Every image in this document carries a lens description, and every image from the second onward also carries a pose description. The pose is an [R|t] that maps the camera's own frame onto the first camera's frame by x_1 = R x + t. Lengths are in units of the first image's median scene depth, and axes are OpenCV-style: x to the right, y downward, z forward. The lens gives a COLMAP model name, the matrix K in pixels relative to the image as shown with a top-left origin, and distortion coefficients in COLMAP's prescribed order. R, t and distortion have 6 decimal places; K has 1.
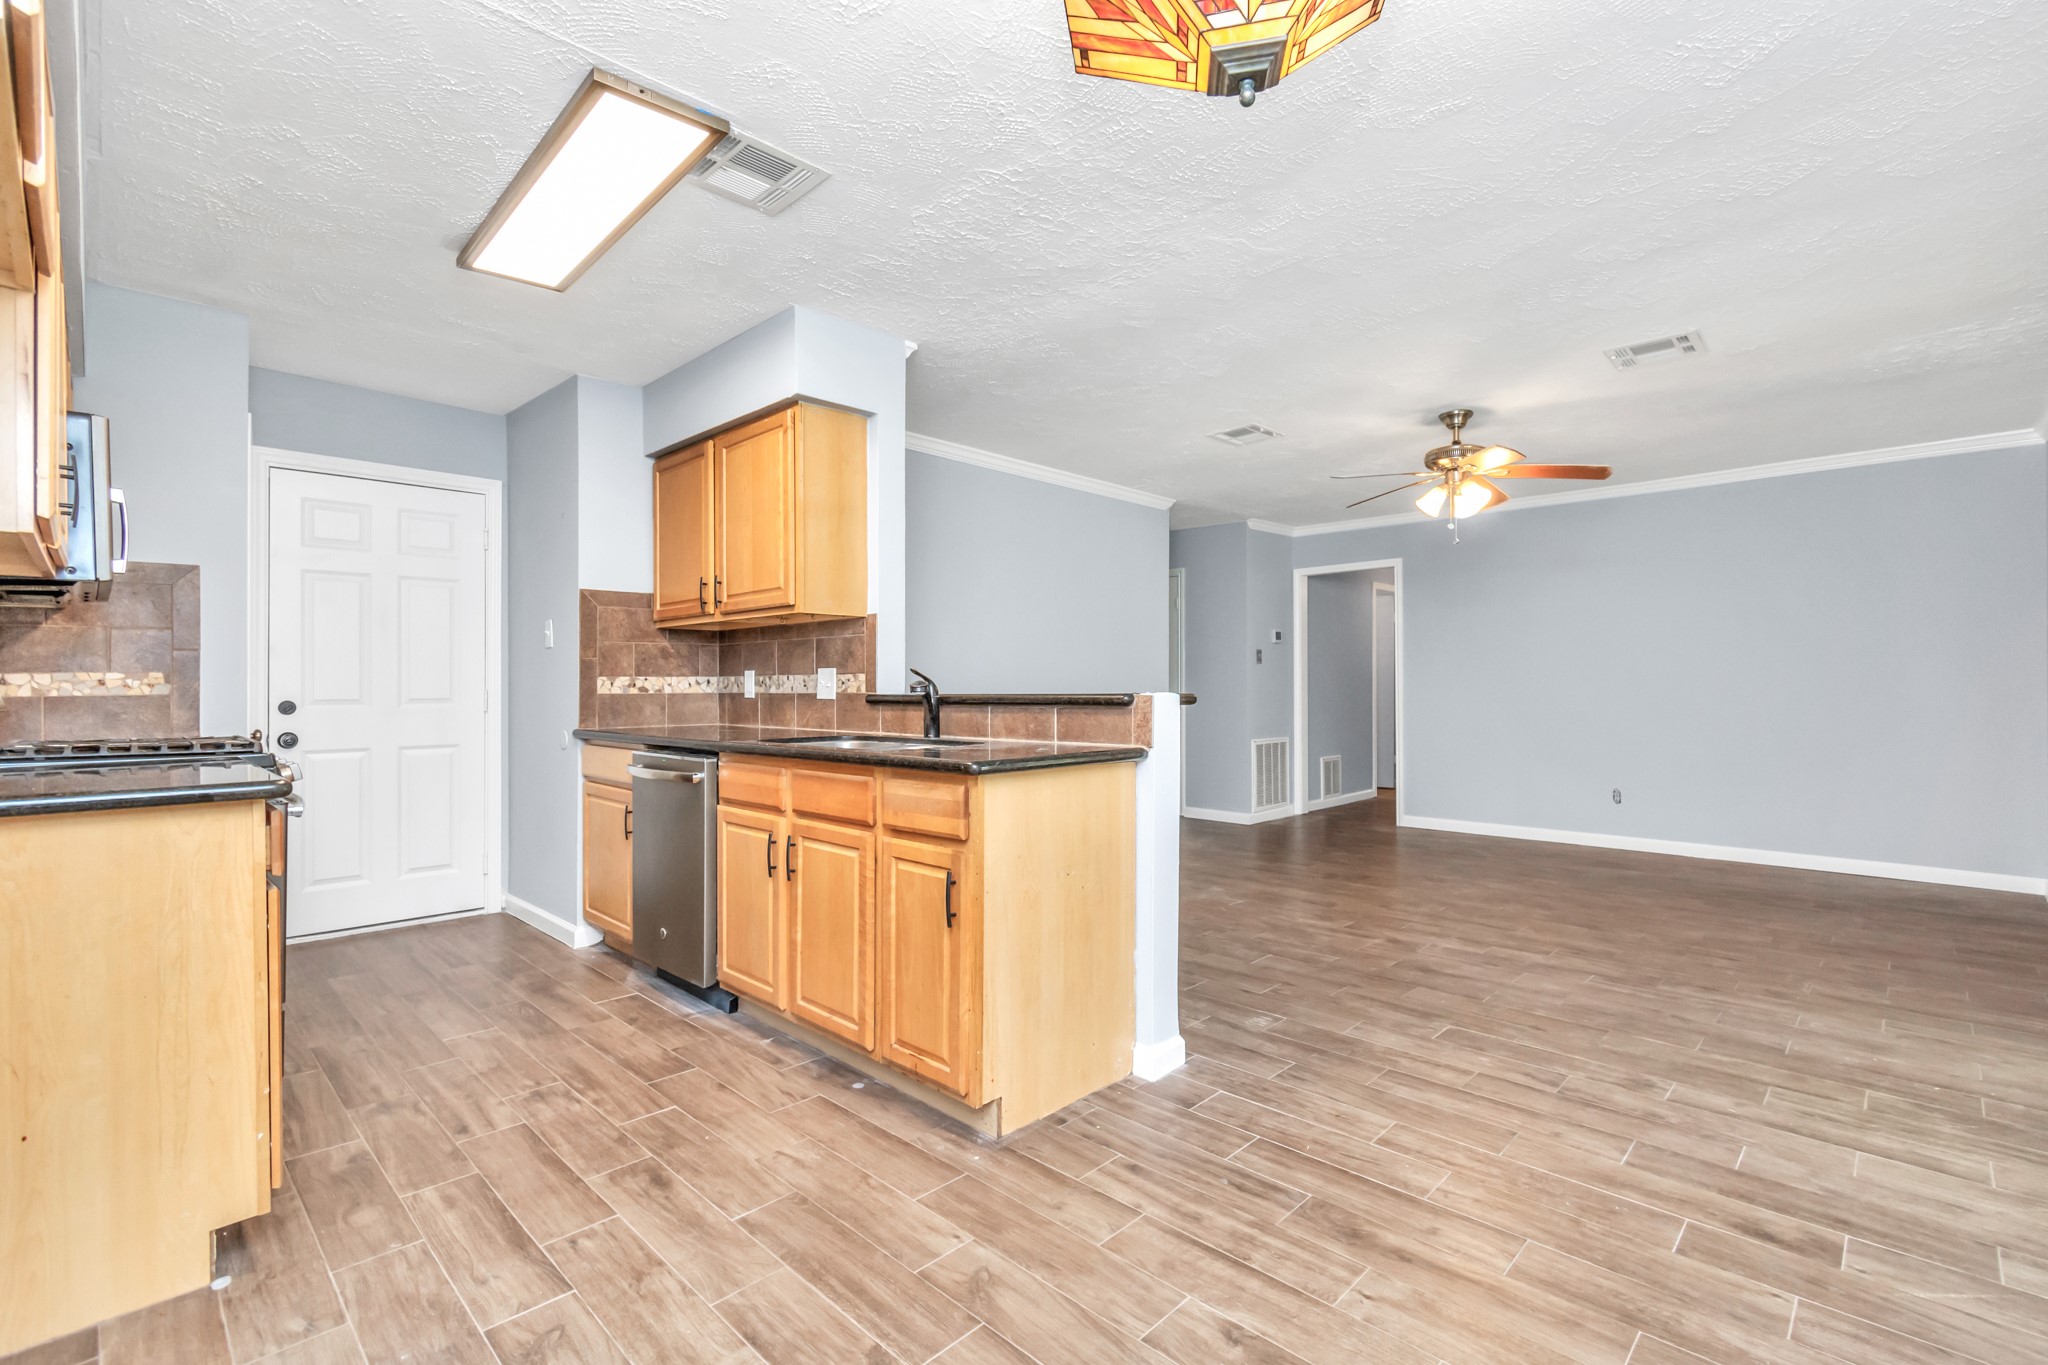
lens RADIAL K [[915.6, 0, 1044.9], [0, 915.6, 680.3], [0, 0, 1]] dist [0.000882, -0.000278]
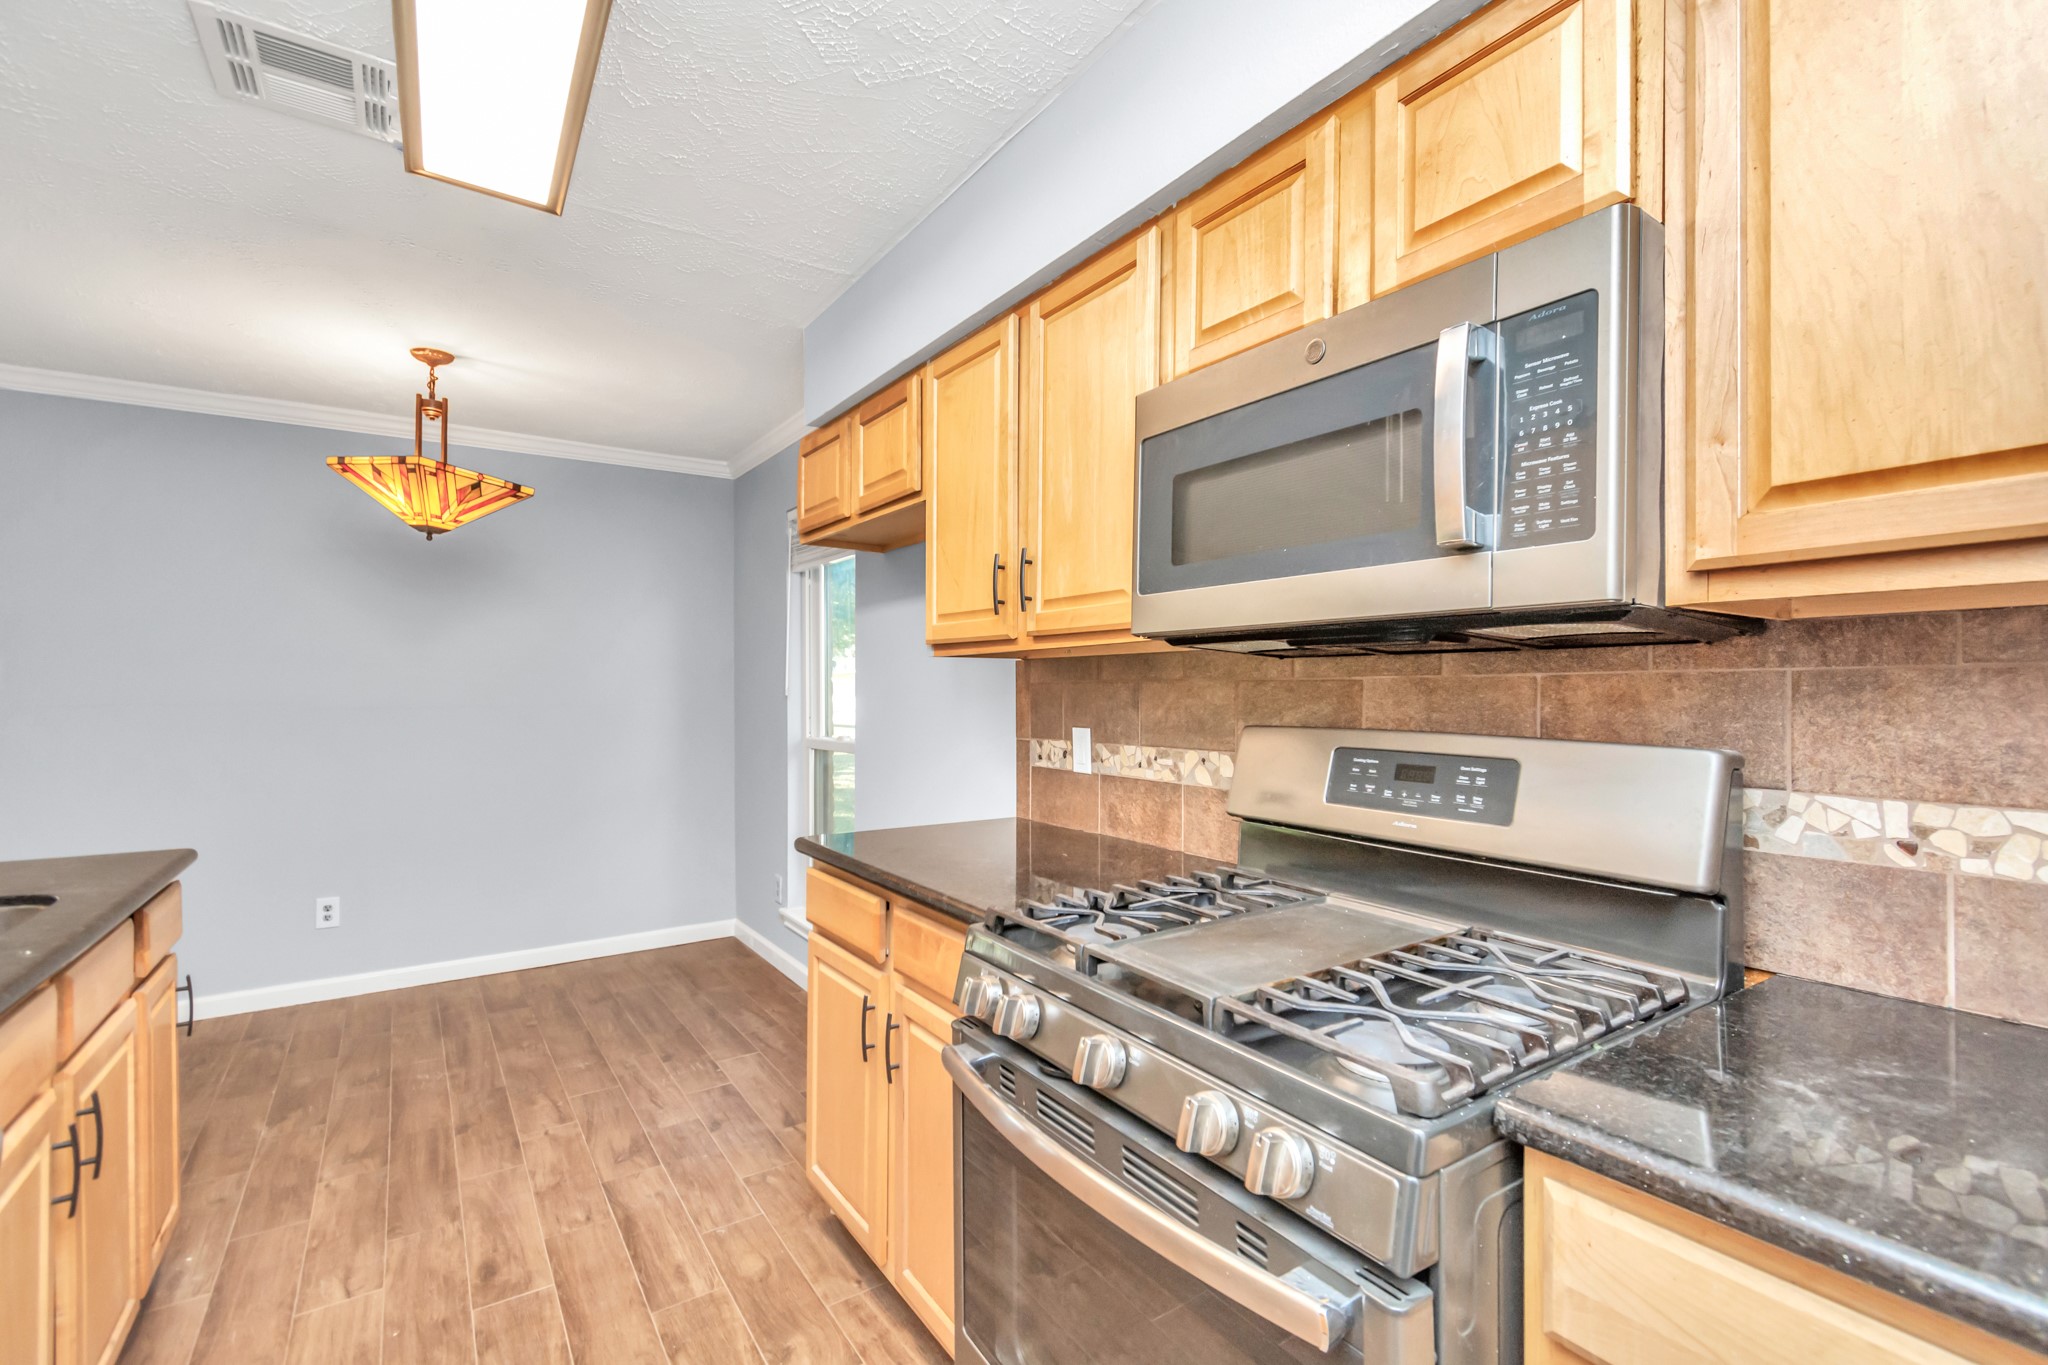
lens RADIAL K [[920.2, 0, 1042.0], [0, 920.2, 688.9], [0, 0, 1]] dist [0.002339, -0.001190]
pose [[-0.979923, 0.005430, 0.199304, -0.618369], [0.003439, 0.999941, -0.010336, -0.035541], [-0.199348, -0.009443, -0.979883, 0.952798]]
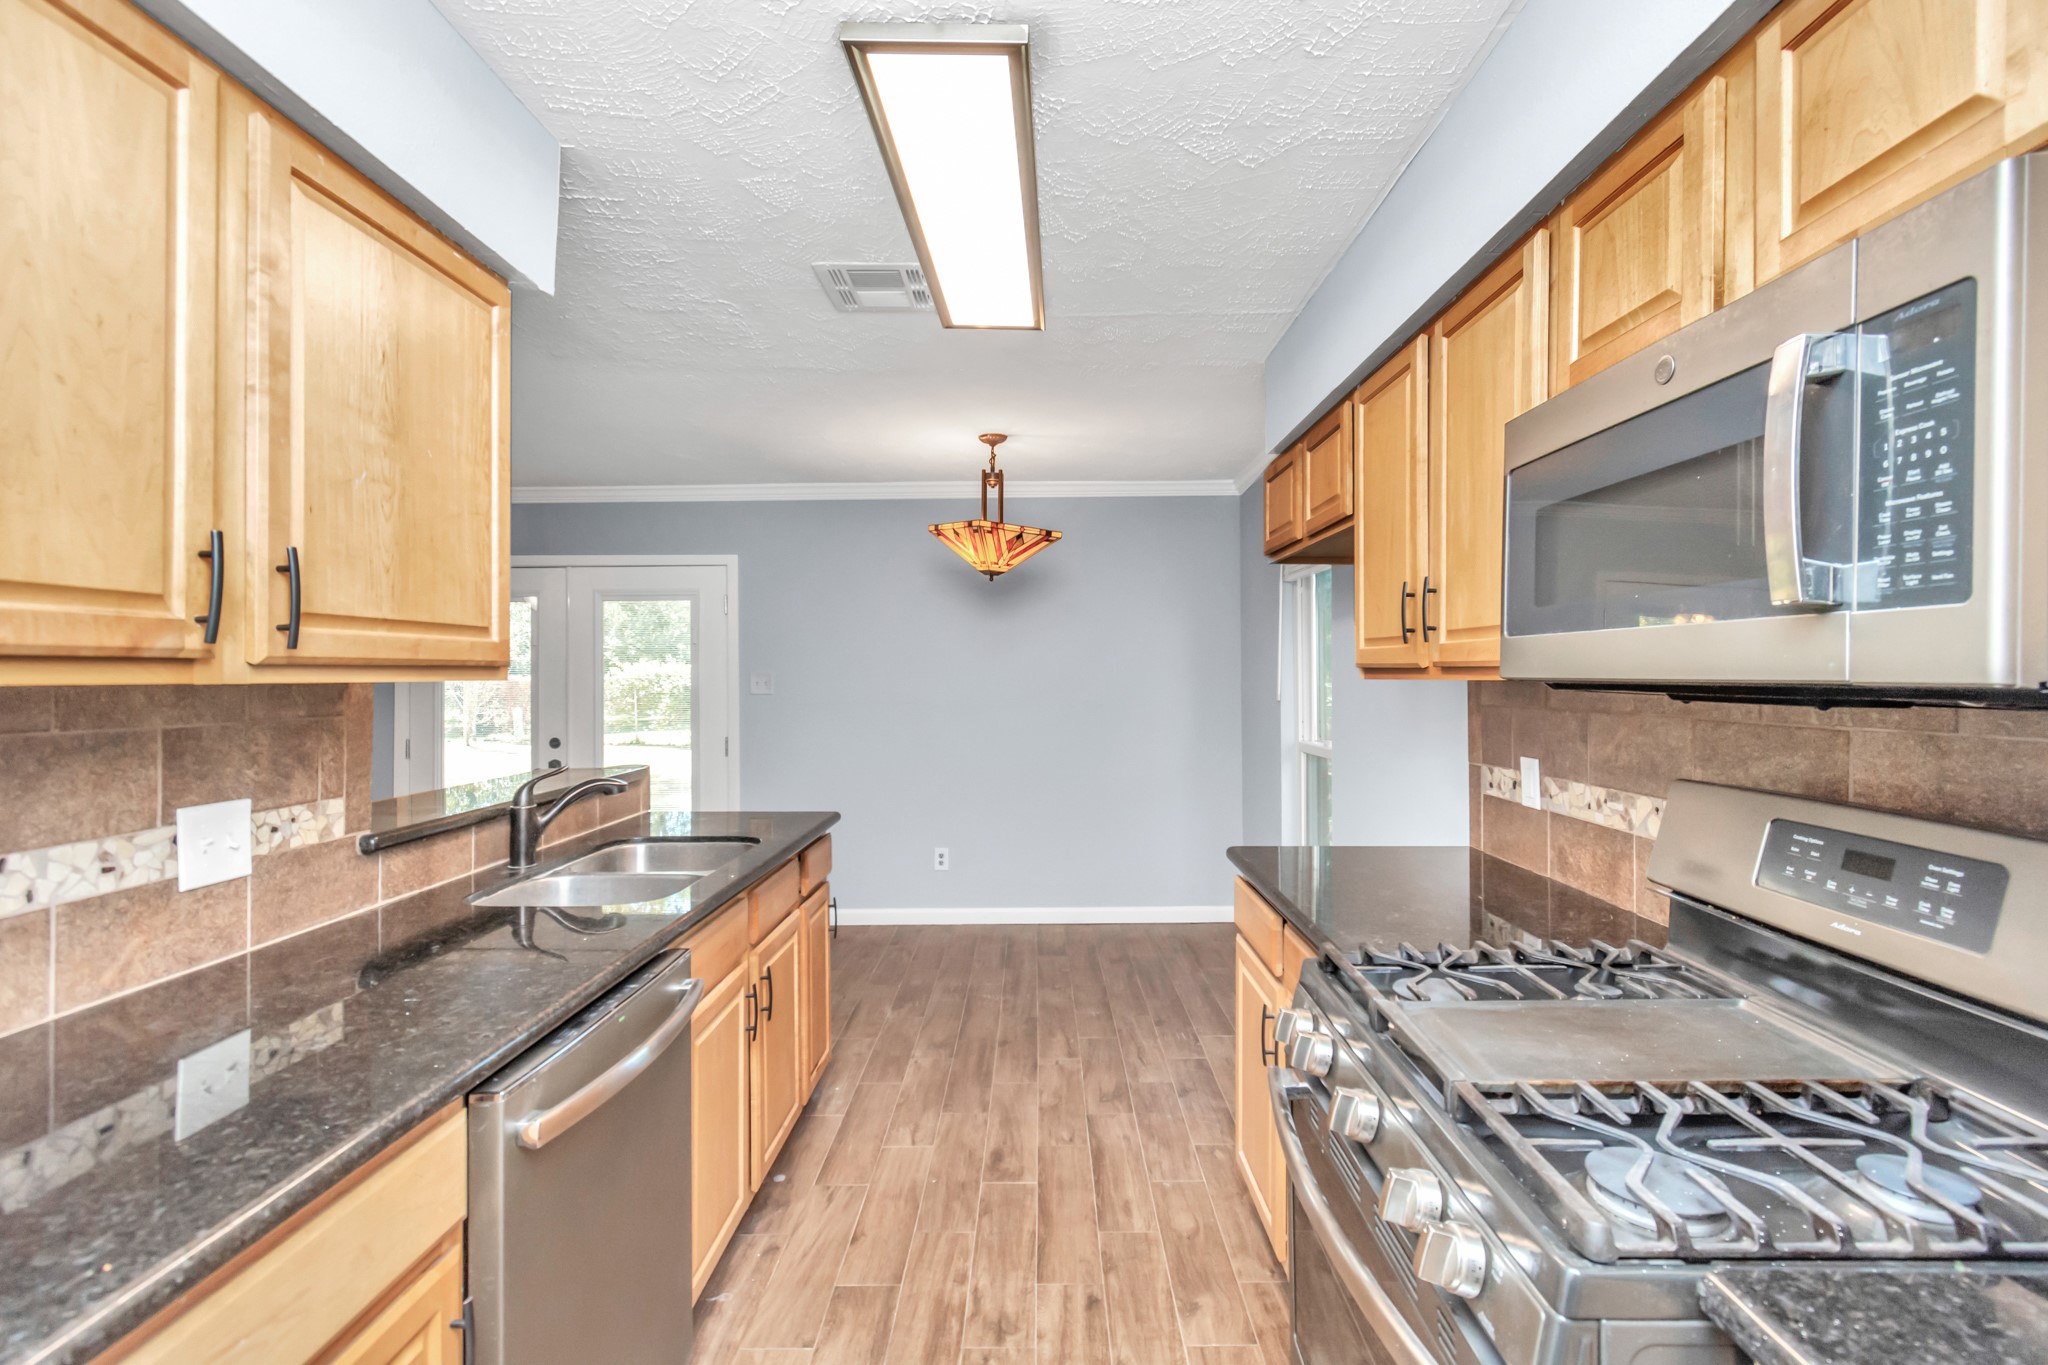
lens RADIAL K [[918.3, 0, 1025.8], [0, 918.3, 668.4], [0, 0, 1]] dist [0.001663, -0.000420]
pose [[-0.684355, 0.012227, 0.729046, -0.714149], [0.001040, 0.999875, -0.015792, -0.060390], [-0.729148, -0.010049, -0.684282, 0.951967]]
